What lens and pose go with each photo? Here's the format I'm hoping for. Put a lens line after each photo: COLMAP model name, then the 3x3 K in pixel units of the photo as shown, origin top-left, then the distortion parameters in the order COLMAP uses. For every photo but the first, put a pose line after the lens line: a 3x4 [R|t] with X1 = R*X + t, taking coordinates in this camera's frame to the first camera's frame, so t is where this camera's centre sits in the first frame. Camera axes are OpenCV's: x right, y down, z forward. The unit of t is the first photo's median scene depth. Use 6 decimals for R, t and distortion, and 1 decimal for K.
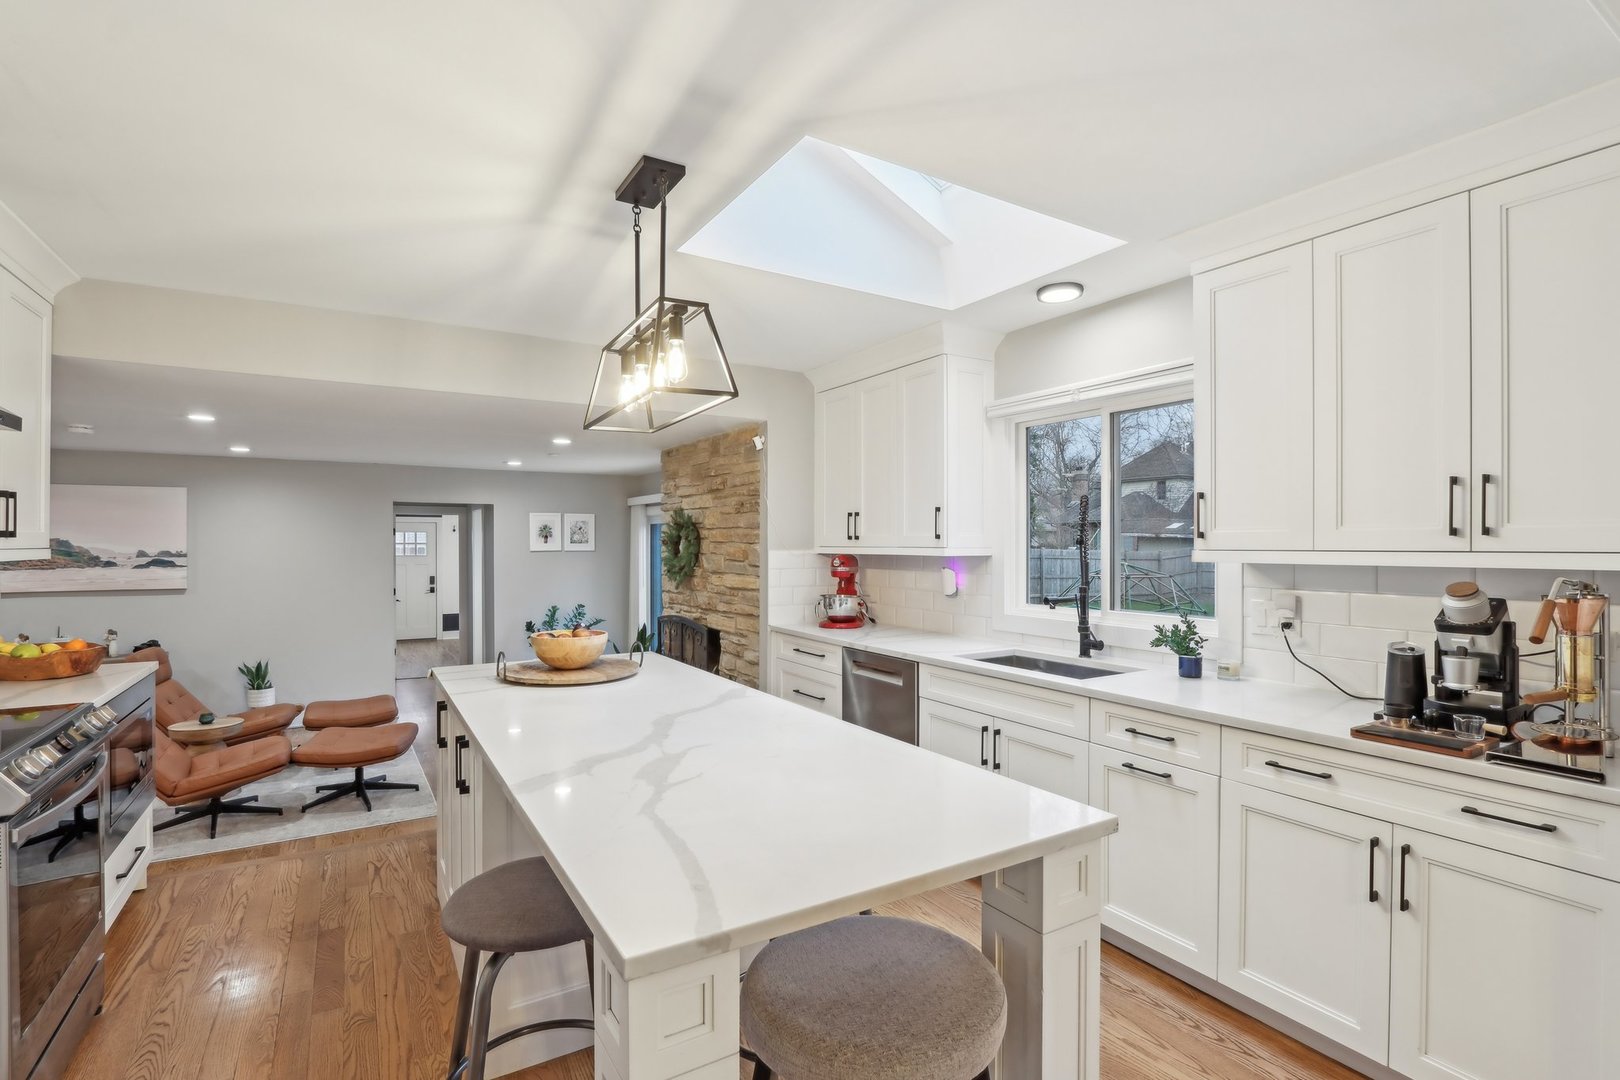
lens RADIAL K [[759.1, 0, 808.0], [0, 759.1, 548.0], [0, 0, 1]] dist [-0.011881, 0.001434]
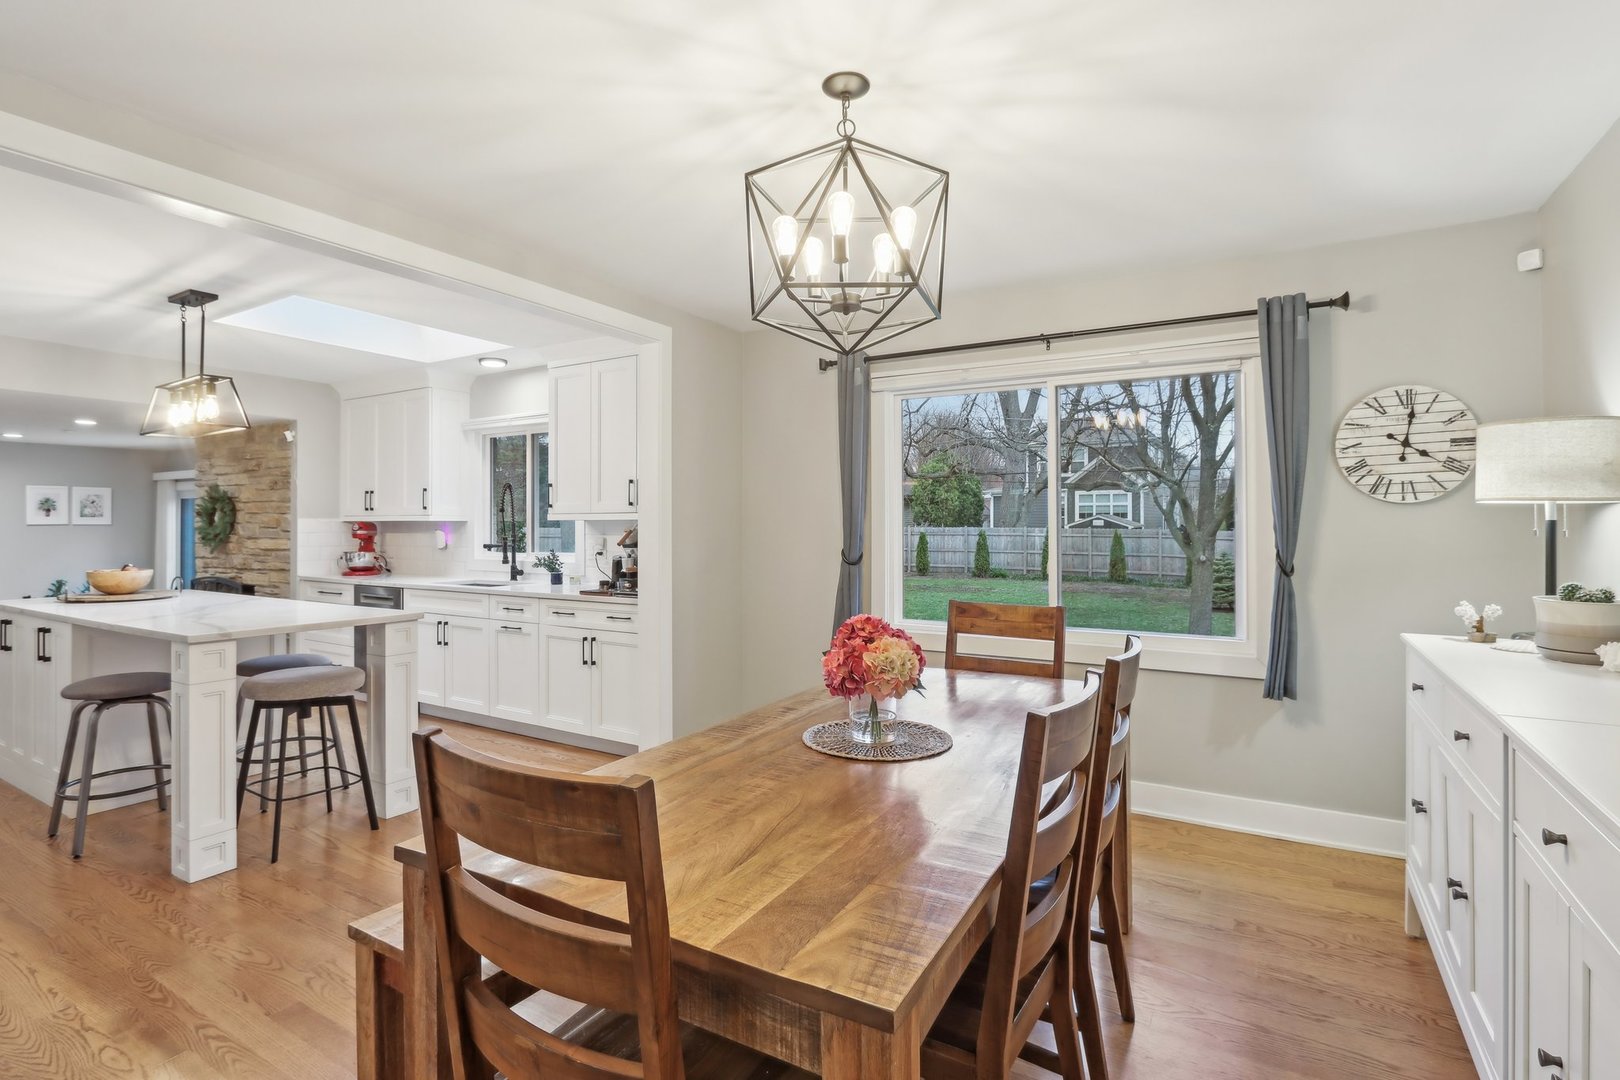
lens RADIAL K [[759.1, 0, 795.1], [0, 759.1, 517.3], [0, 0, 1]] dist [-0.011881, 0.001434]
pose [[0.884051, 0.002593, 0.467383, 0.095254], [0.004780, 0.999882, -0.014587, 0.023352], [-0.467366, 0.015130, 0.883935, -0.540835]]
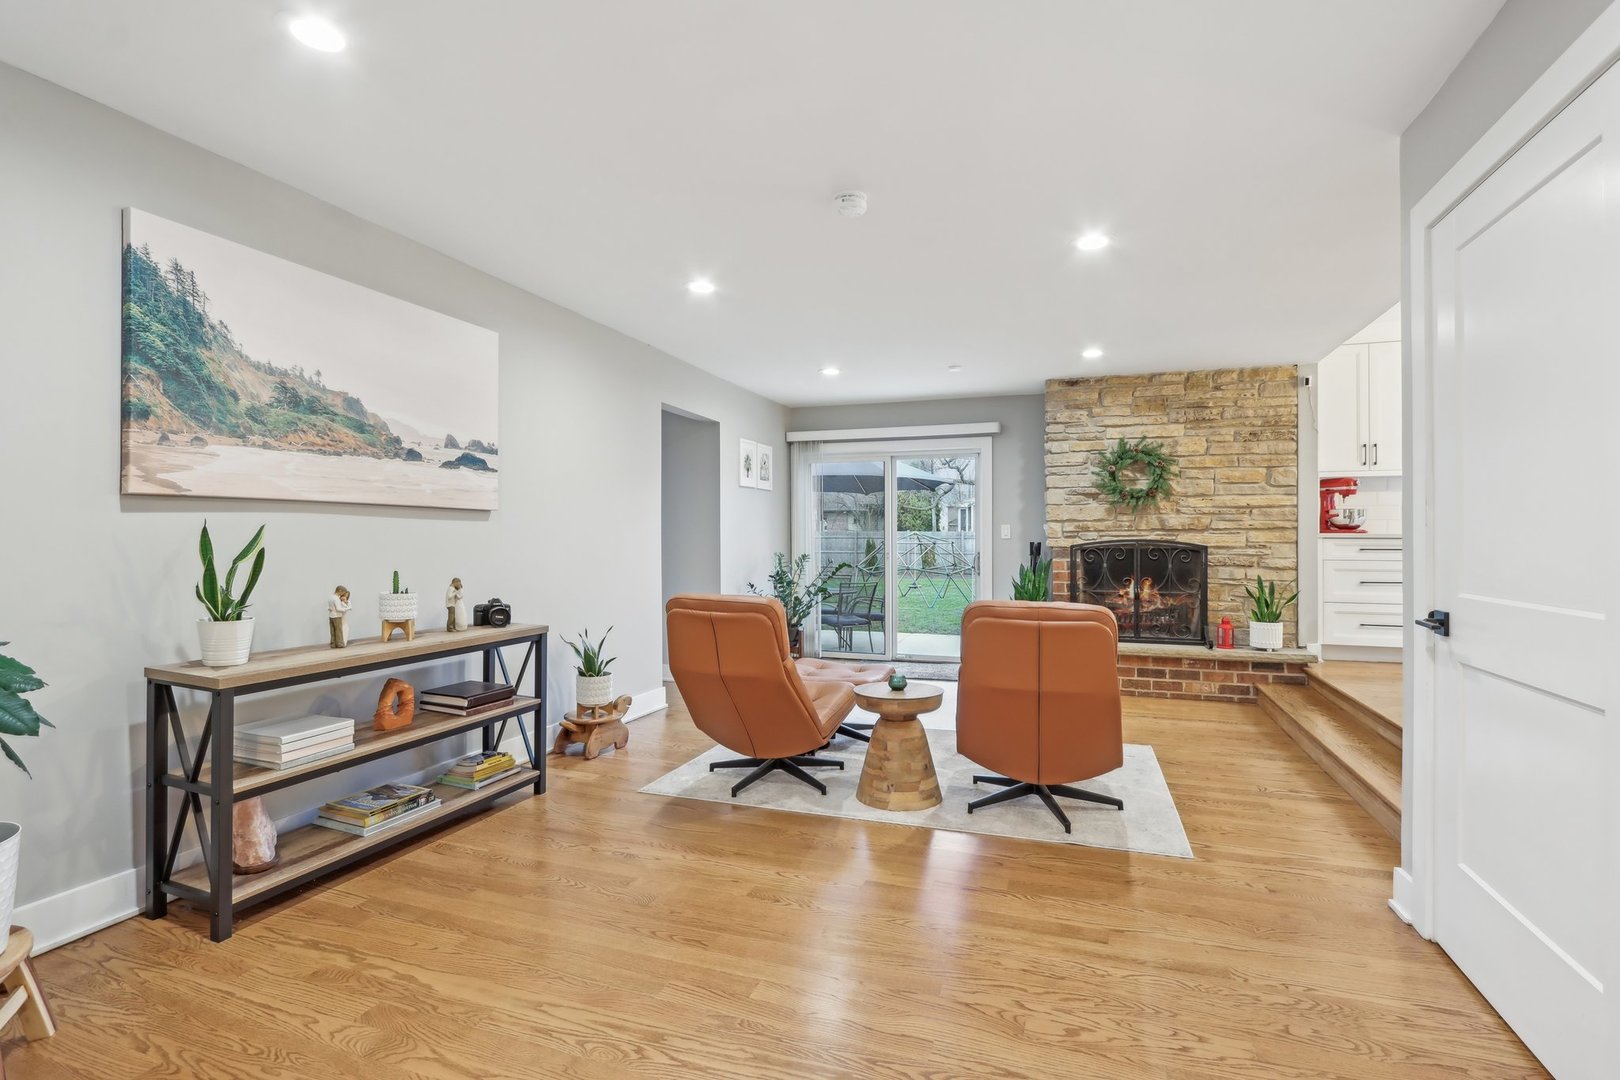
lens RADIAL K [[759.1, 0, 808.4], [0, 759.1, 538.5], [0, 0, 1]] dist [-0.011881, 0.001434]
pose [[0.772009, -0.000167, 0.635611, -1.409842], [0.004205, 0.999979, -0.004845, 0.109912], [-0.635597, 0.006413, 0.771994, 0.578149]]
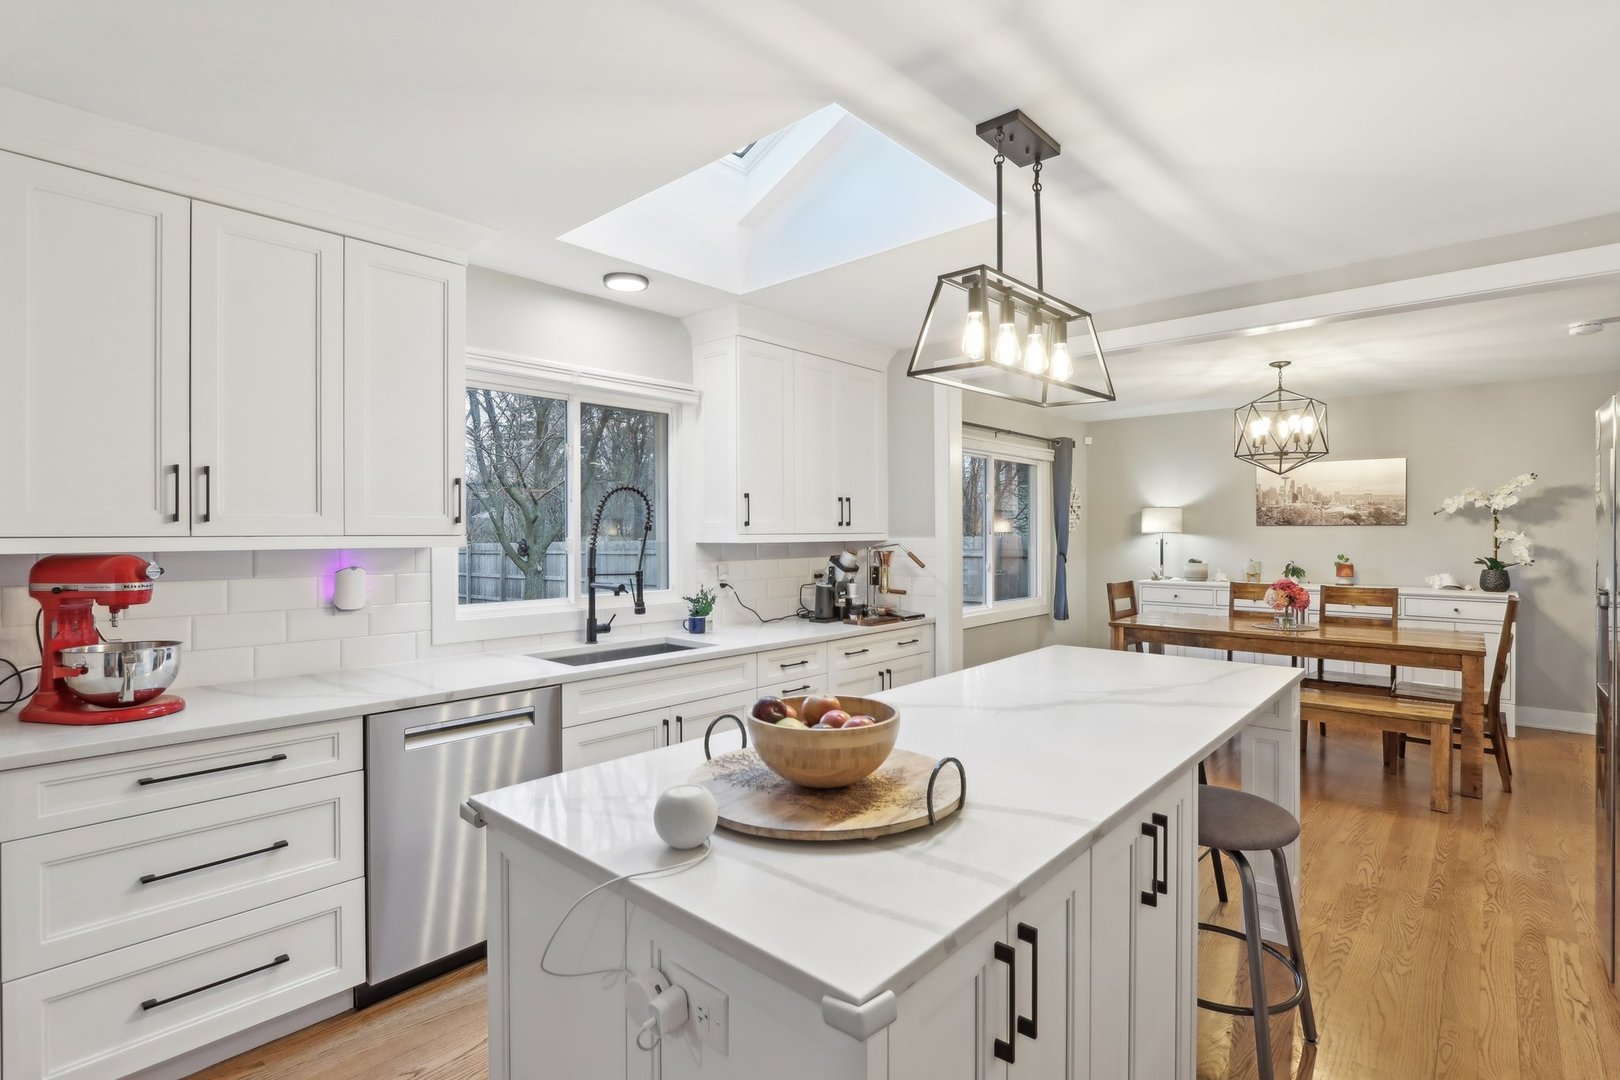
lens RADIAL K [[759.1, 0, 820.6], [0, 759.1, 534.4], [0, 0, 1]] dist [-0.011881, 0.001434]
pose [[-0.288765, -0.003691, 0.957393, -0.483959], [0.007546, 0.999953, 0.006131, -0.002680], [-0.957370, 0.008995, -0.288724, 0.709880]]
